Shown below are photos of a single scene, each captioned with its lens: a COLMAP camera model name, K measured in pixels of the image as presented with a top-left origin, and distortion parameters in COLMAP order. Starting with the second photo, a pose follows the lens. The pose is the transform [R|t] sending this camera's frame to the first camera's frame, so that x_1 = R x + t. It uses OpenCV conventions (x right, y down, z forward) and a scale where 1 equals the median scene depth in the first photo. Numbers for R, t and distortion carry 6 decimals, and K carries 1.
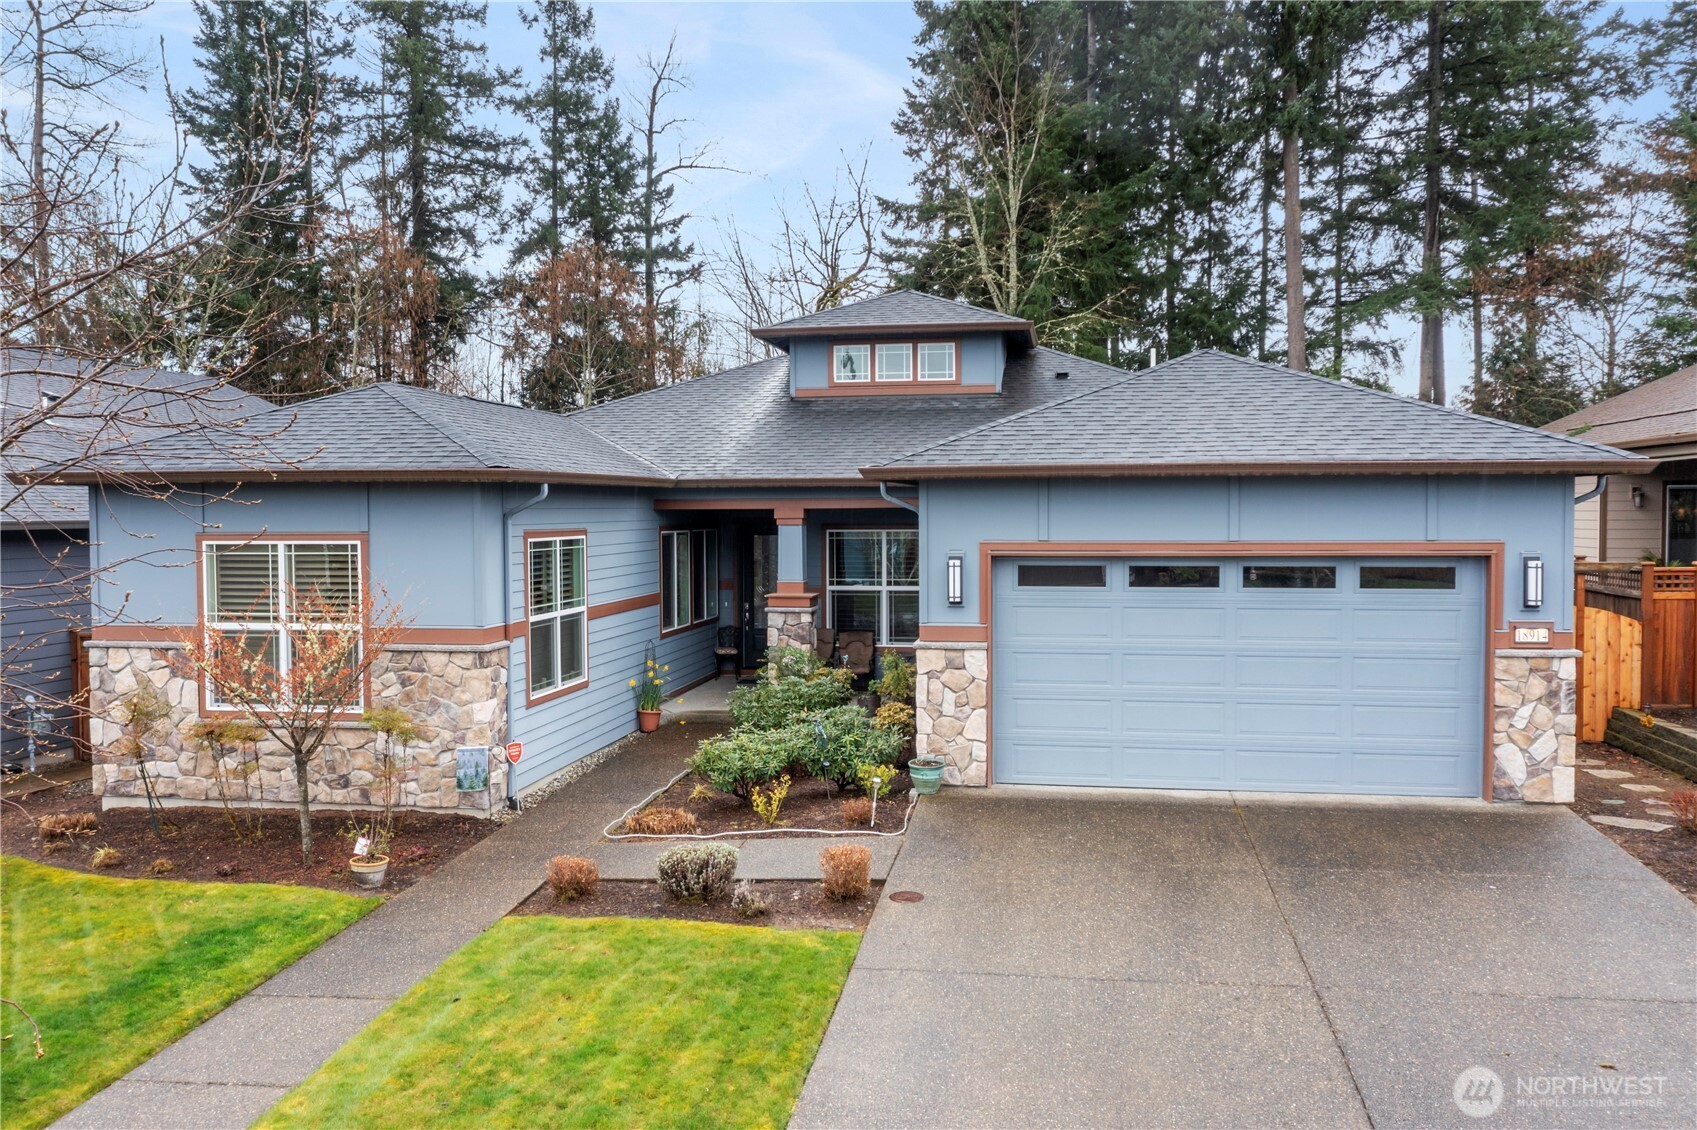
lens RADIAL K [[1345.8, 0, 848.5], [0, 1345.8, 565.0], [0, 0, 1]] dist [0.003441, 0.006834]
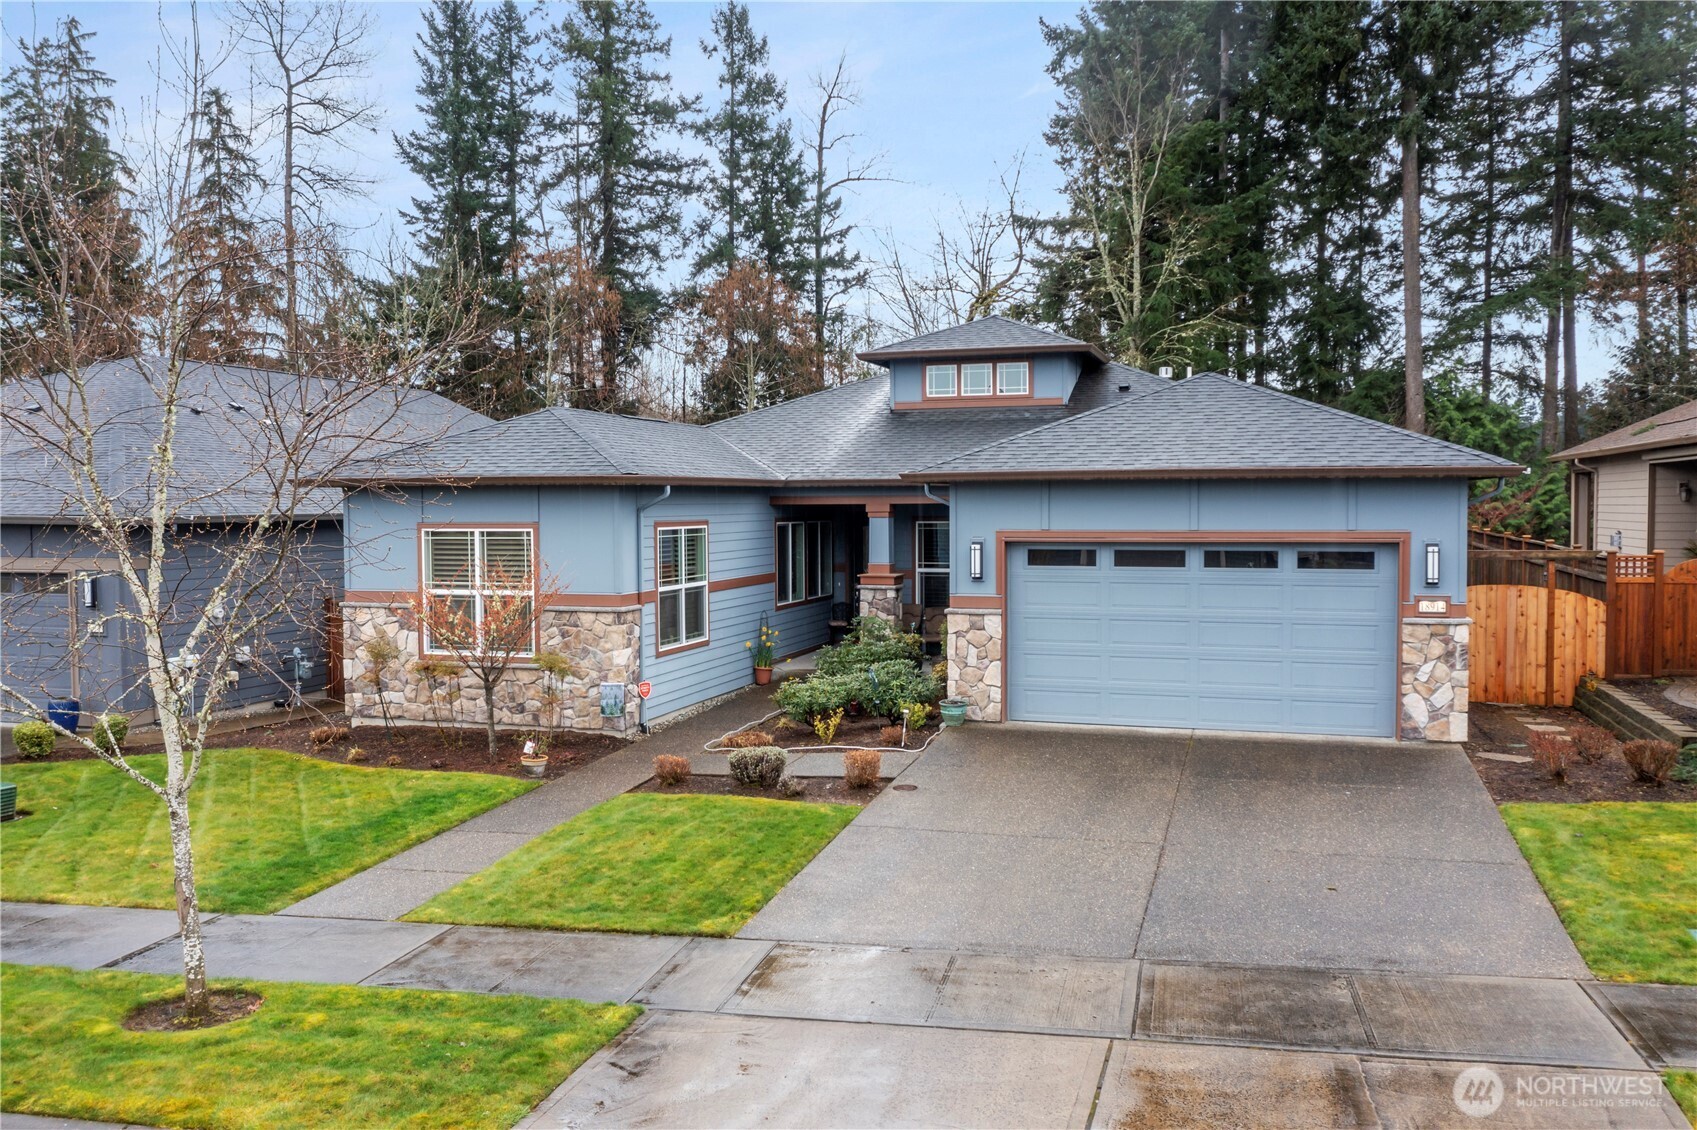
lens RADIAL K [[1345.8, 0, 848.5], [0, 1345.8, 565.0], [0, 0, 1]] dist [0.003441, 0.006834]
pose [[0.990198, 0.005844, -0.139552, 0.128275], [-0.005068, 0.999970, 0.005918, 0.008026], [0.139582, -0.005153, 0.990197, -0.267966]]
